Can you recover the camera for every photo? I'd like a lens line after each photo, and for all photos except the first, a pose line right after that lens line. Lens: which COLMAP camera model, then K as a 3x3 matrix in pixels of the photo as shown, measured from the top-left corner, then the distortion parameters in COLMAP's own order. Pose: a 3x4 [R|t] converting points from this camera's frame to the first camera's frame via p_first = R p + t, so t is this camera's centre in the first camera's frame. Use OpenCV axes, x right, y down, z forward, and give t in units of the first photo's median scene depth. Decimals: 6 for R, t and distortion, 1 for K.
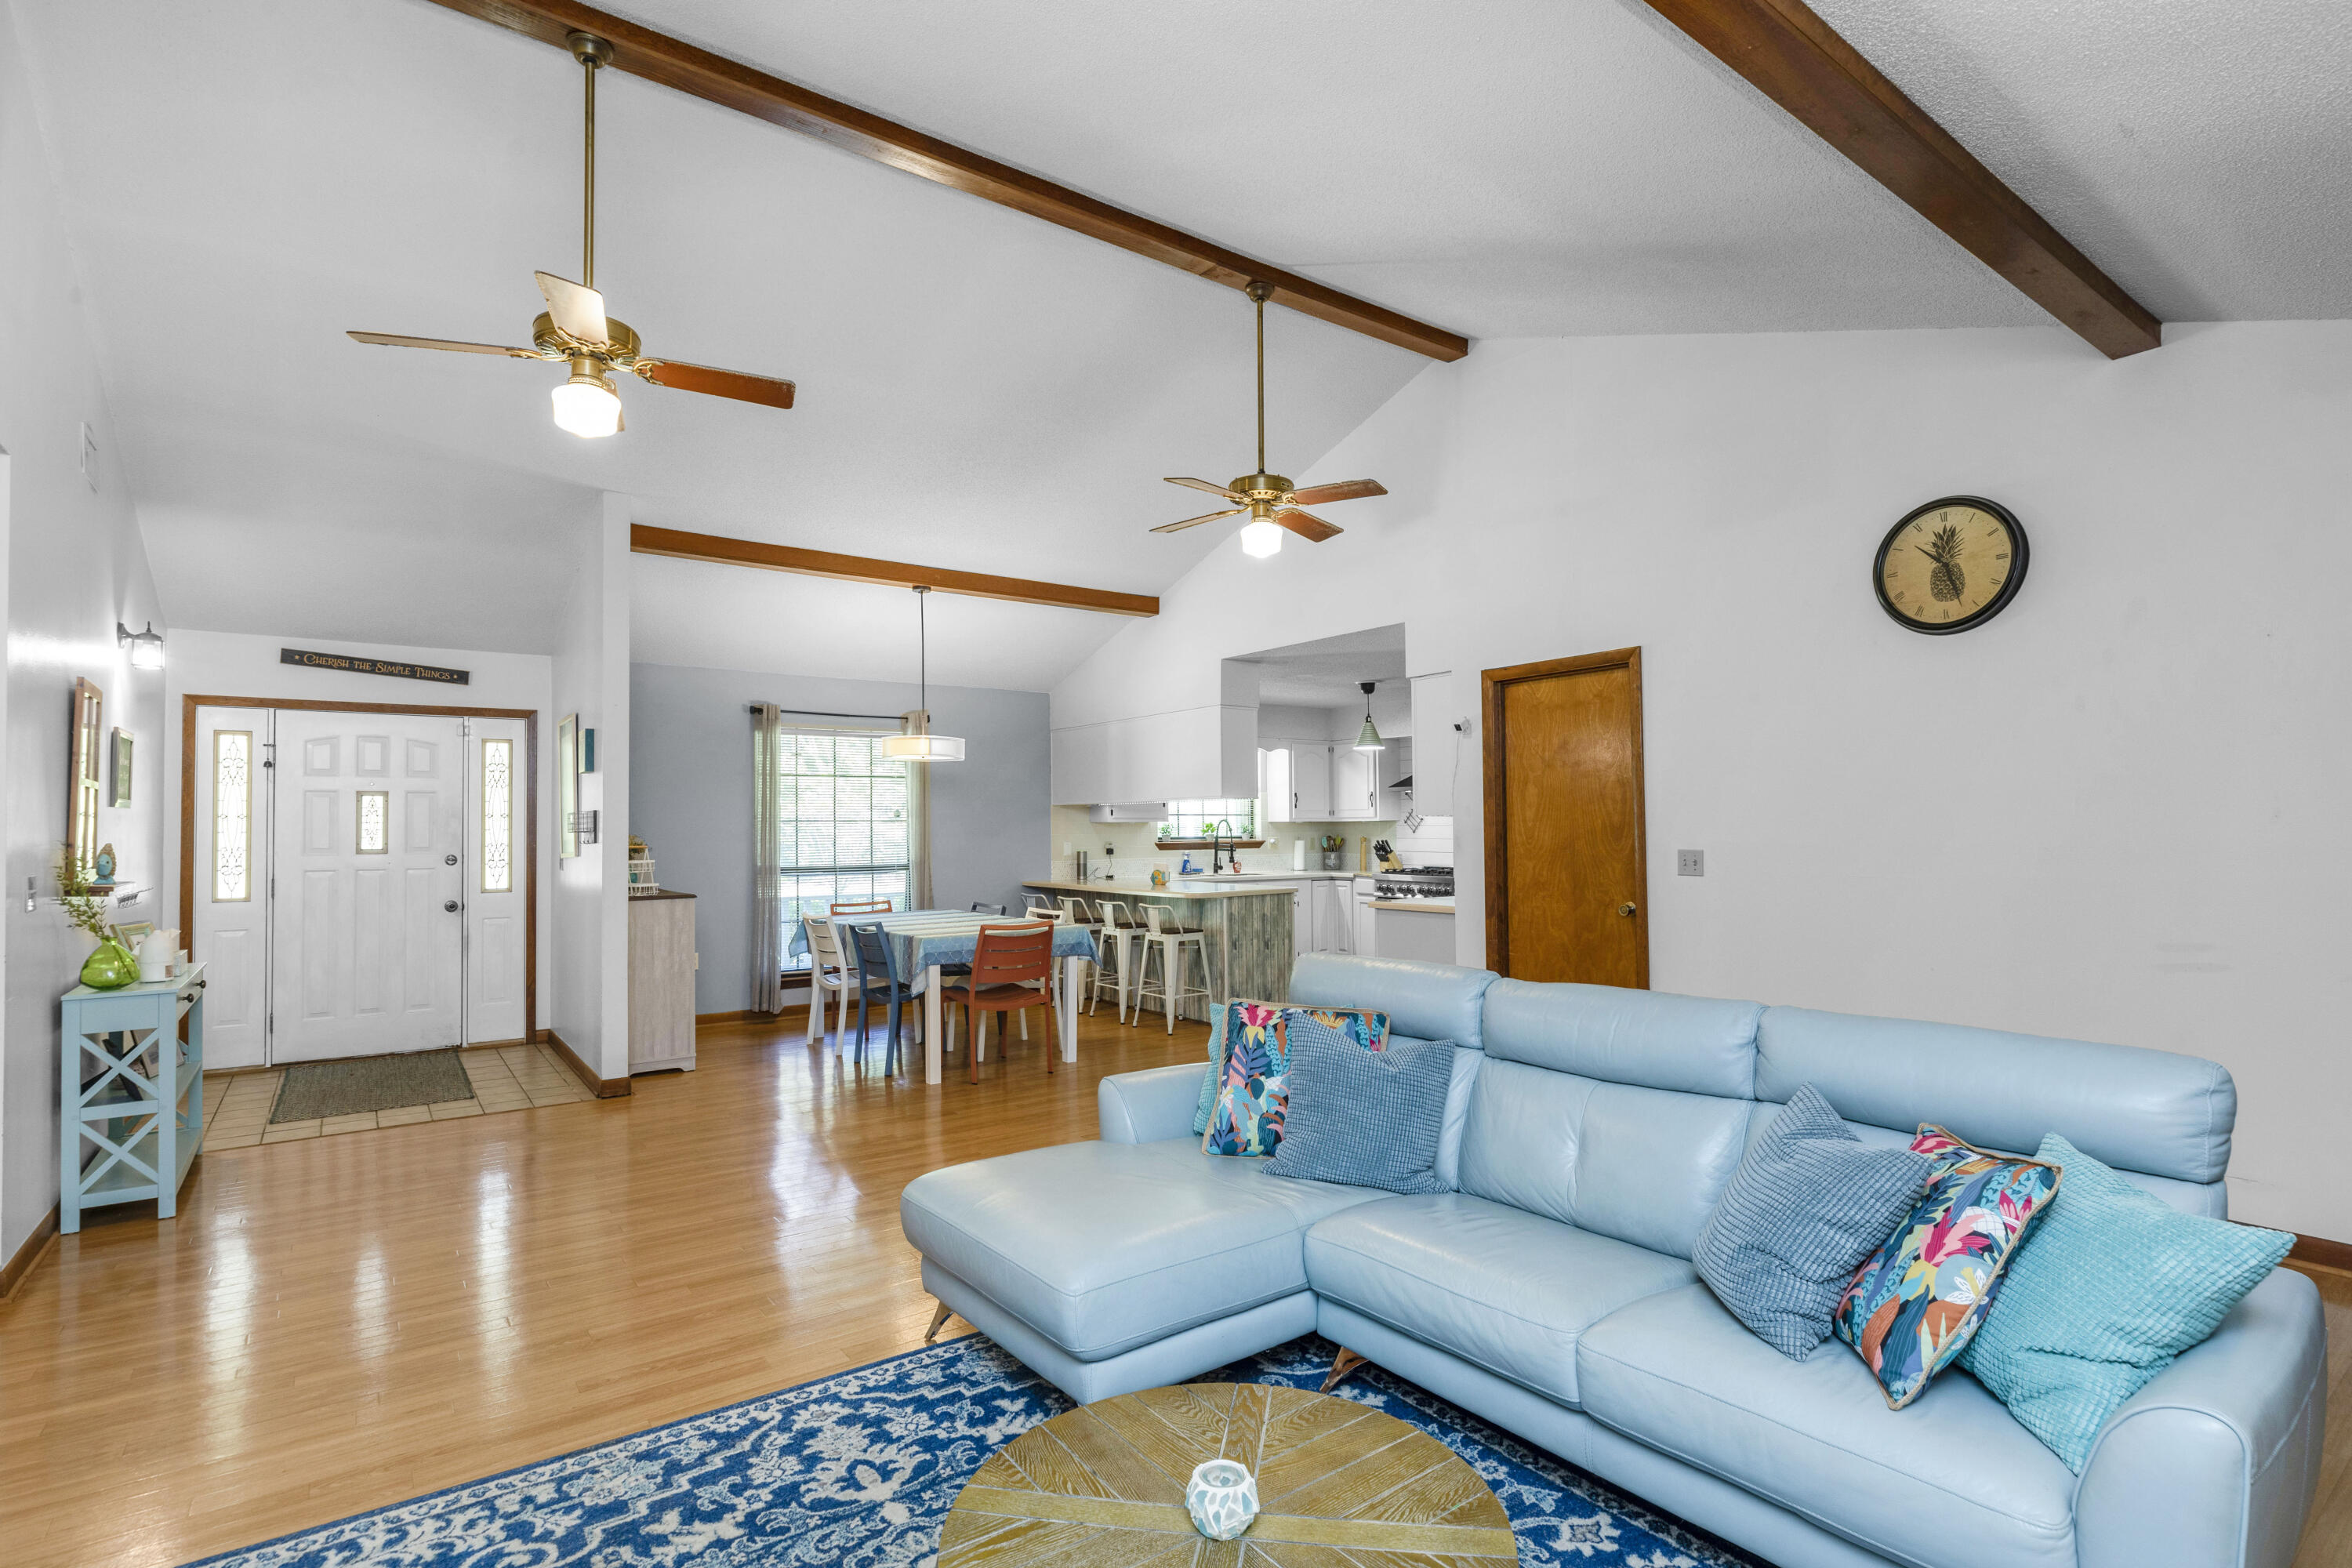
lens RADIAL K [[1134.9, 0, 1176.0], [0, 1134.9, 784.0], [0, 0, 1]] dist [-0.003229, -0.000049]
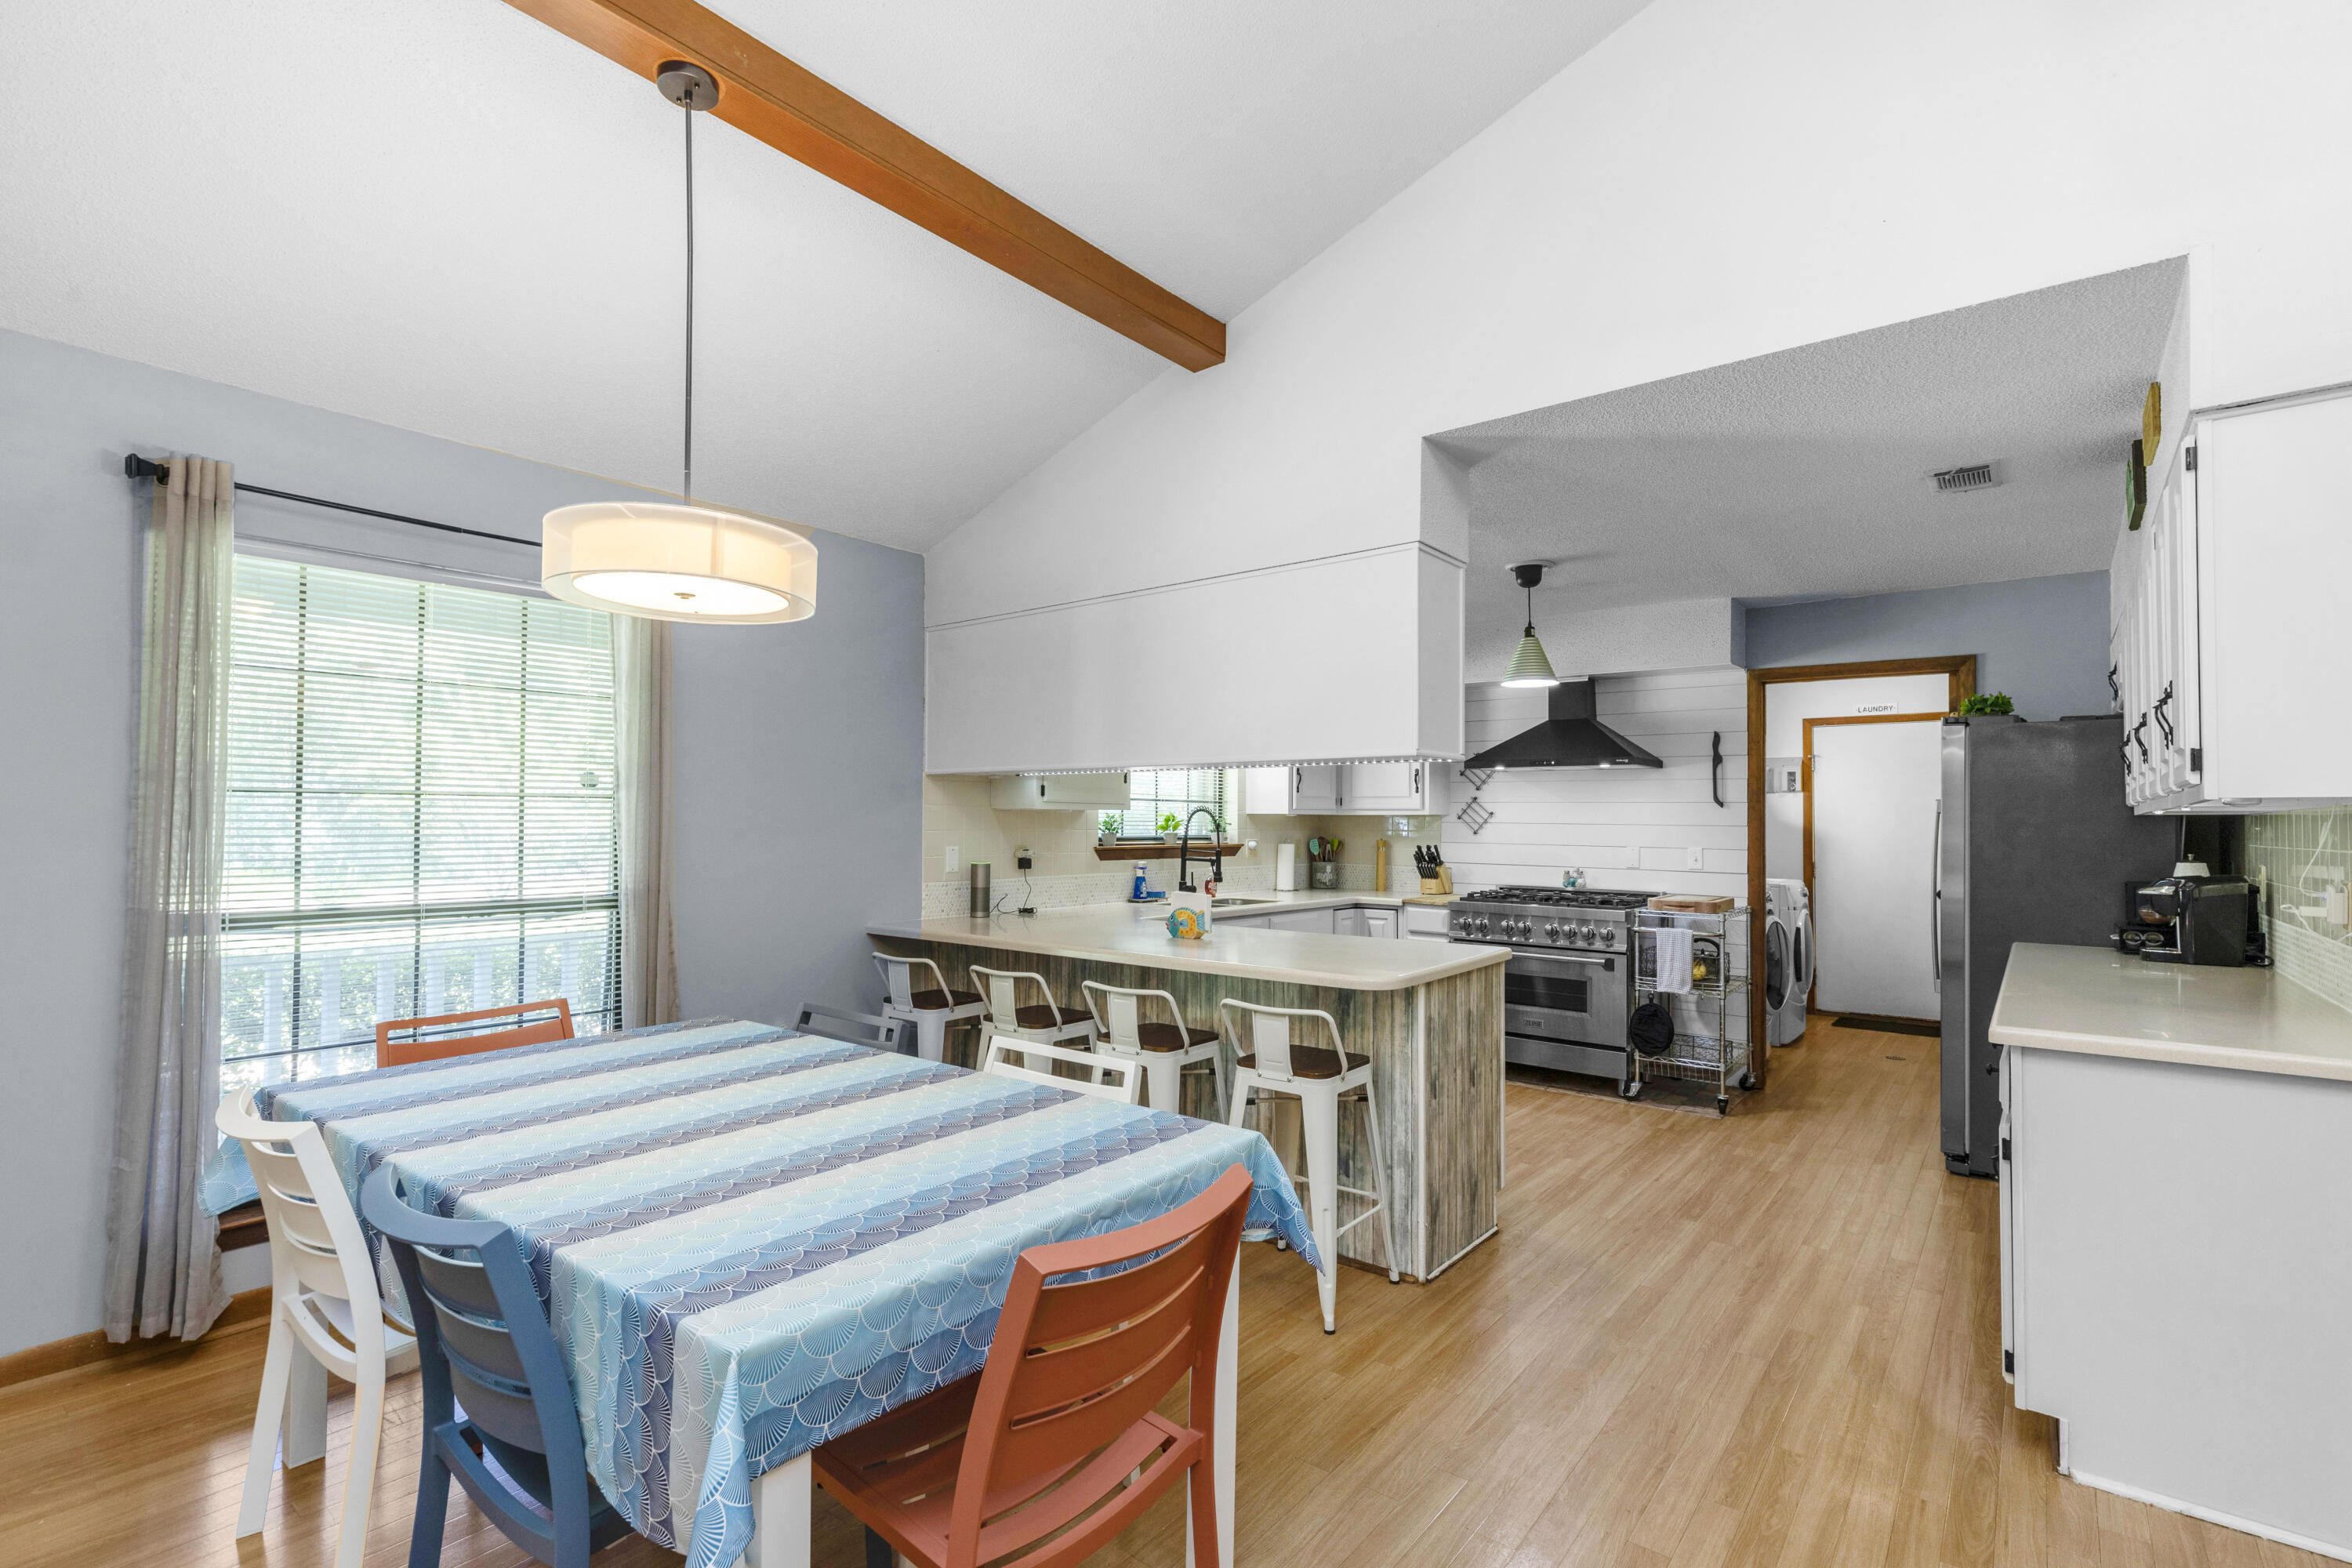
lens RADIAL K [[1075.1, 0, 1181.5], [0, 1075.1, 803.8], [0, 0, 1]] dist [0.008511, -0.000065]
pose [[0.964787, 0.018101, 0.262410, -0.180112], [-0.023835, 0.999541, 0.018687, 0.029336], [-0.261951, -0.024284, 0.964776, 0.724627]]
